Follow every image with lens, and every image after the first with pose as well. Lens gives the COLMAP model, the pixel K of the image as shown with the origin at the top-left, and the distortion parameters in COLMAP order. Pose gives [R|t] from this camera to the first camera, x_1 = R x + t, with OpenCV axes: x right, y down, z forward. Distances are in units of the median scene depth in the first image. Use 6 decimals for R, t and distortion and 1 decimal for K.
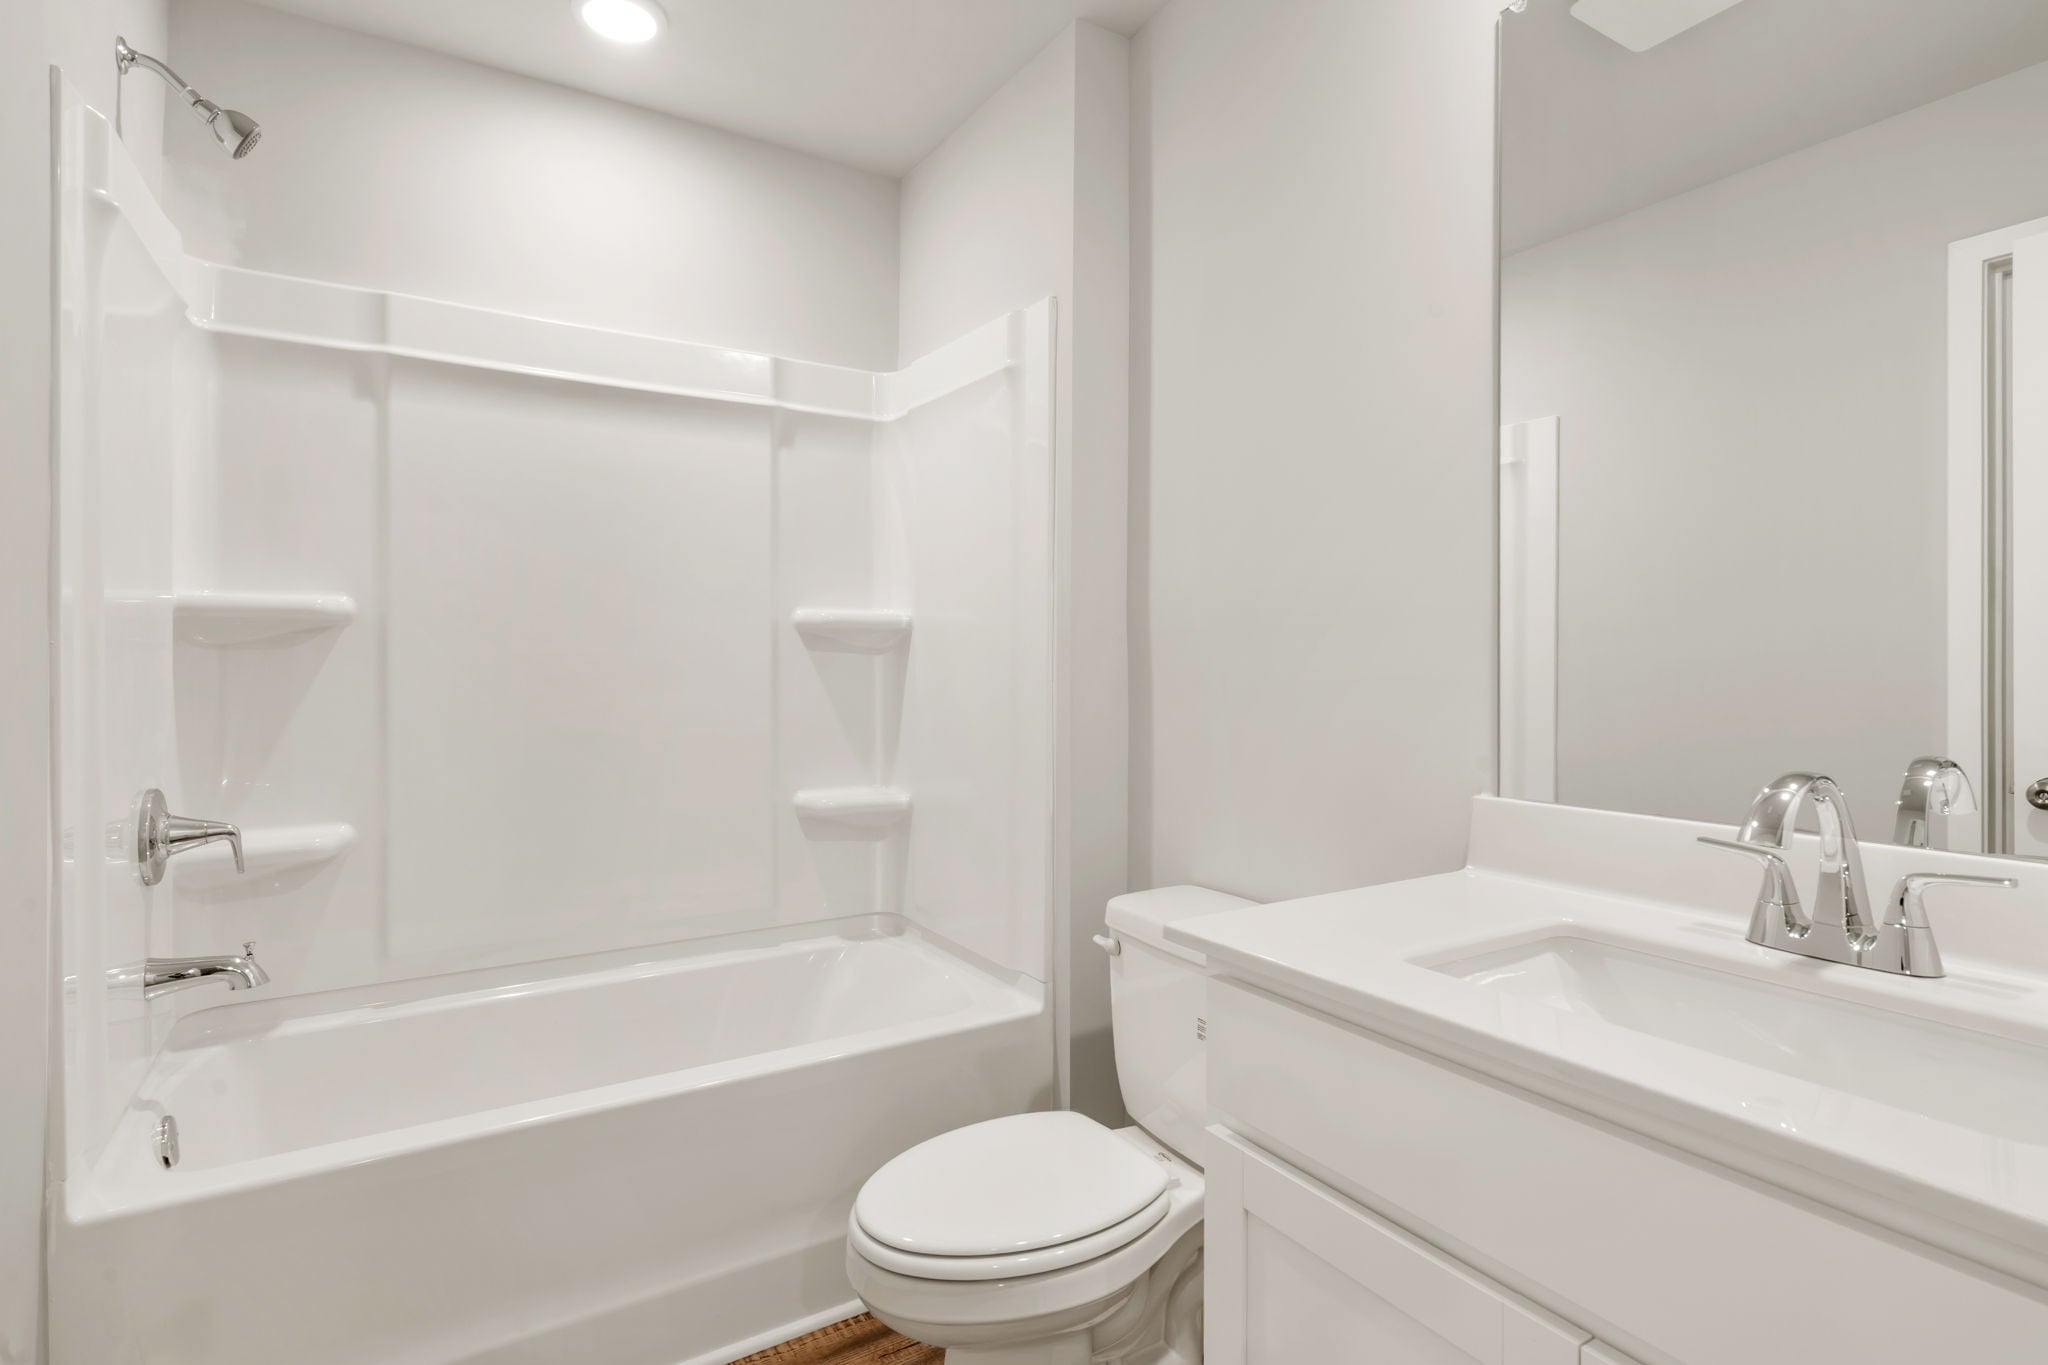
lens RADIAL K [[926.7, 0, 1034.2], [0, 926.7, 680.1], [0, 0, 1]] dist [-0.002946, 0.001171]
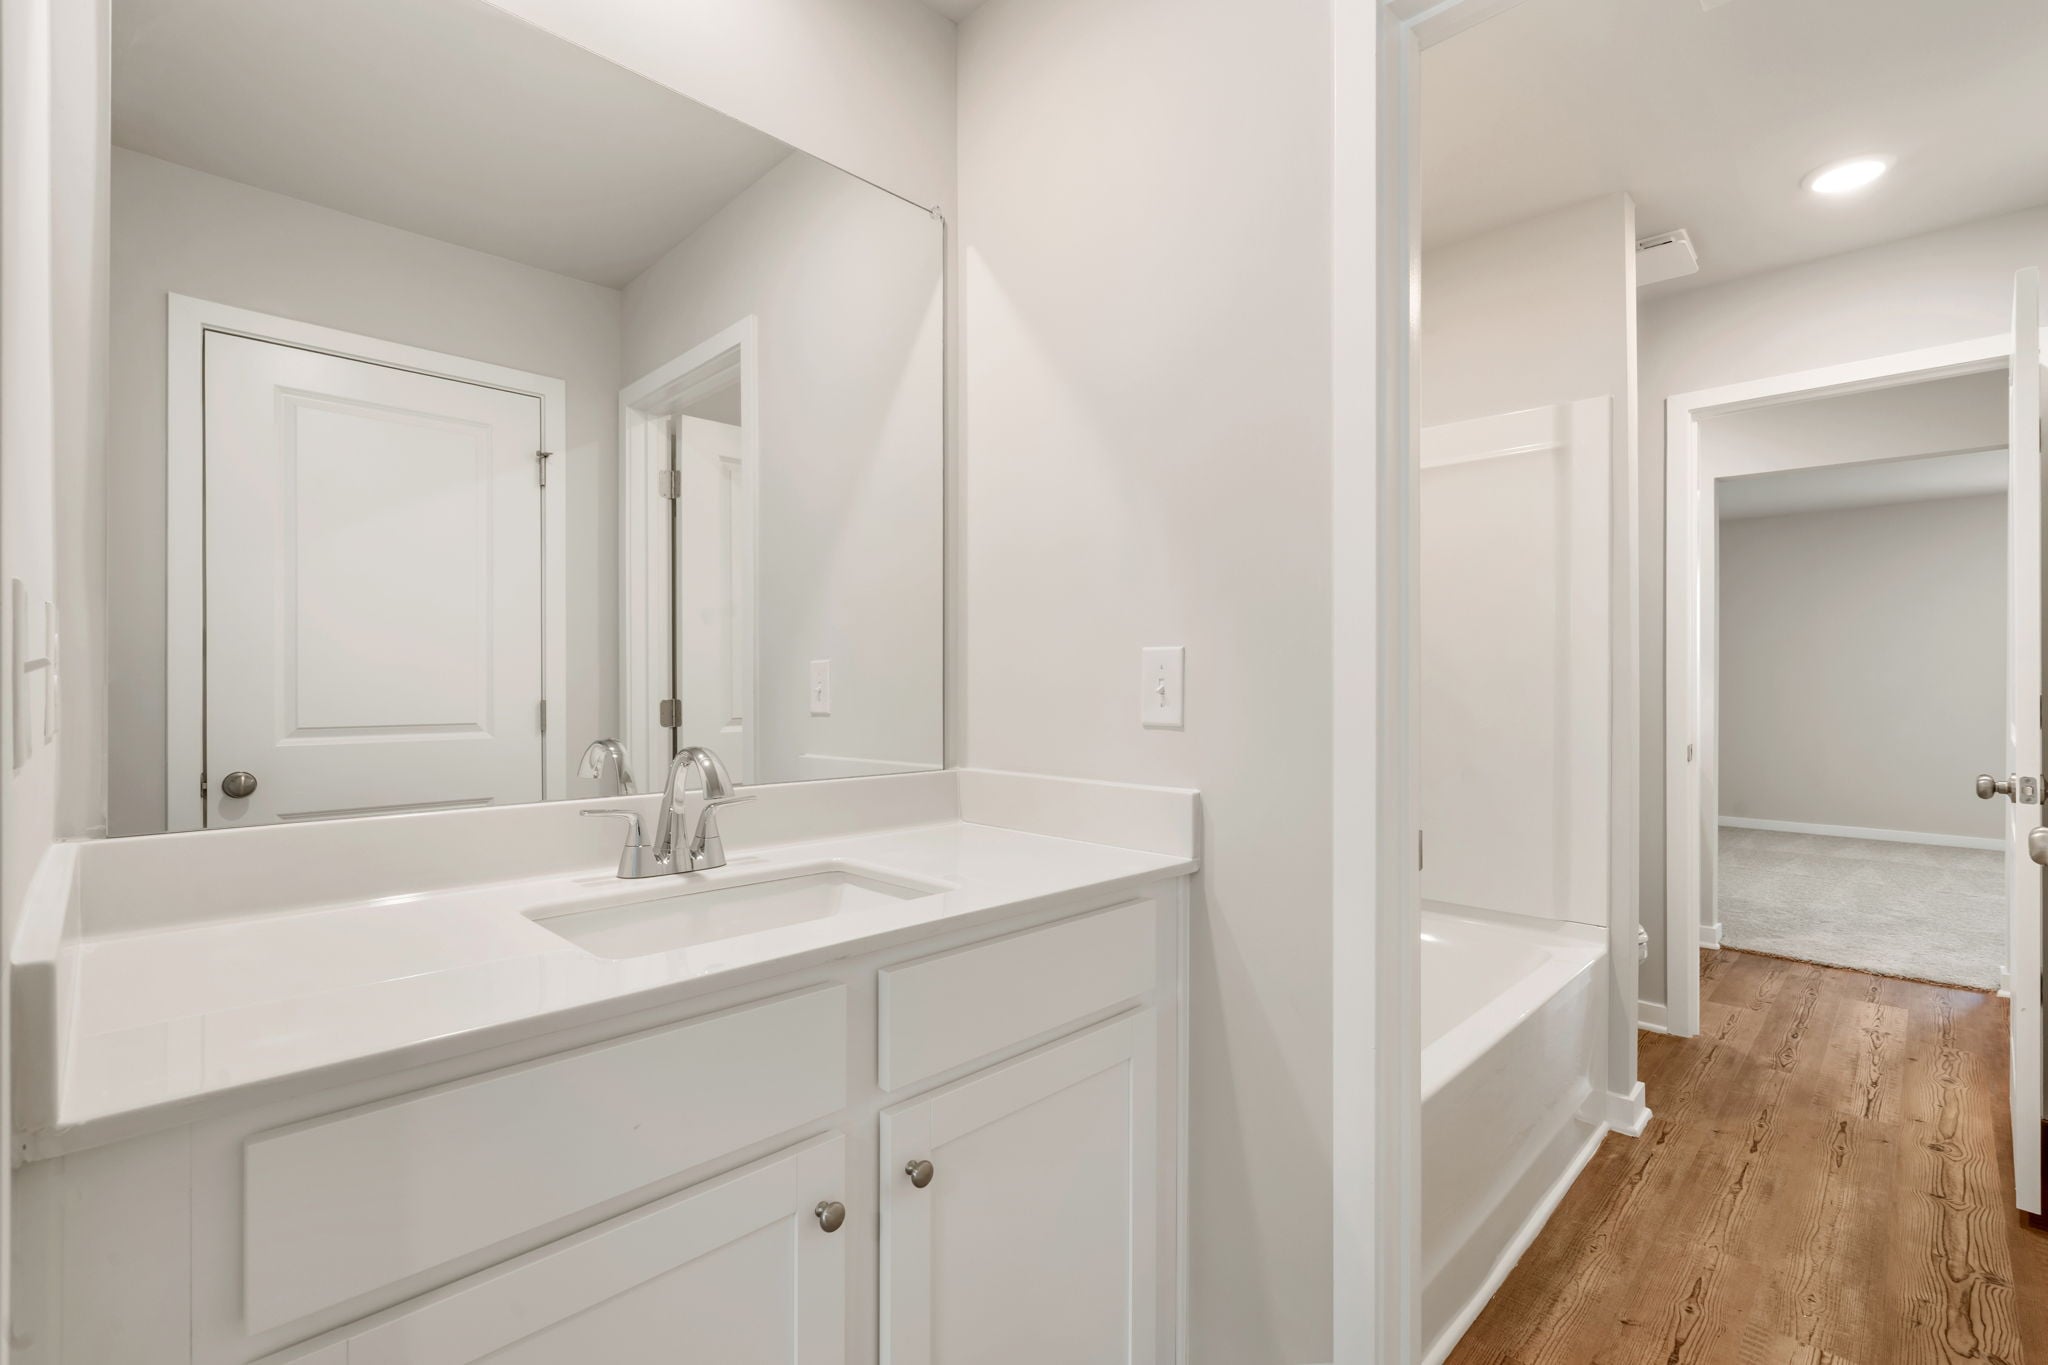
lens RADIAL K [[926.7, 0, 980.0], [0, 926.7, 681.4], [0, 0, 1]] dist [-0.002946, 0.001171]
pose [[-0.247244, 0.005317, 0.968939, -0.696192], [0.004327, 0.999981, -0.004383, 0.005903], [-0.968944, 0.003109, -0.247263, 0.929697]]
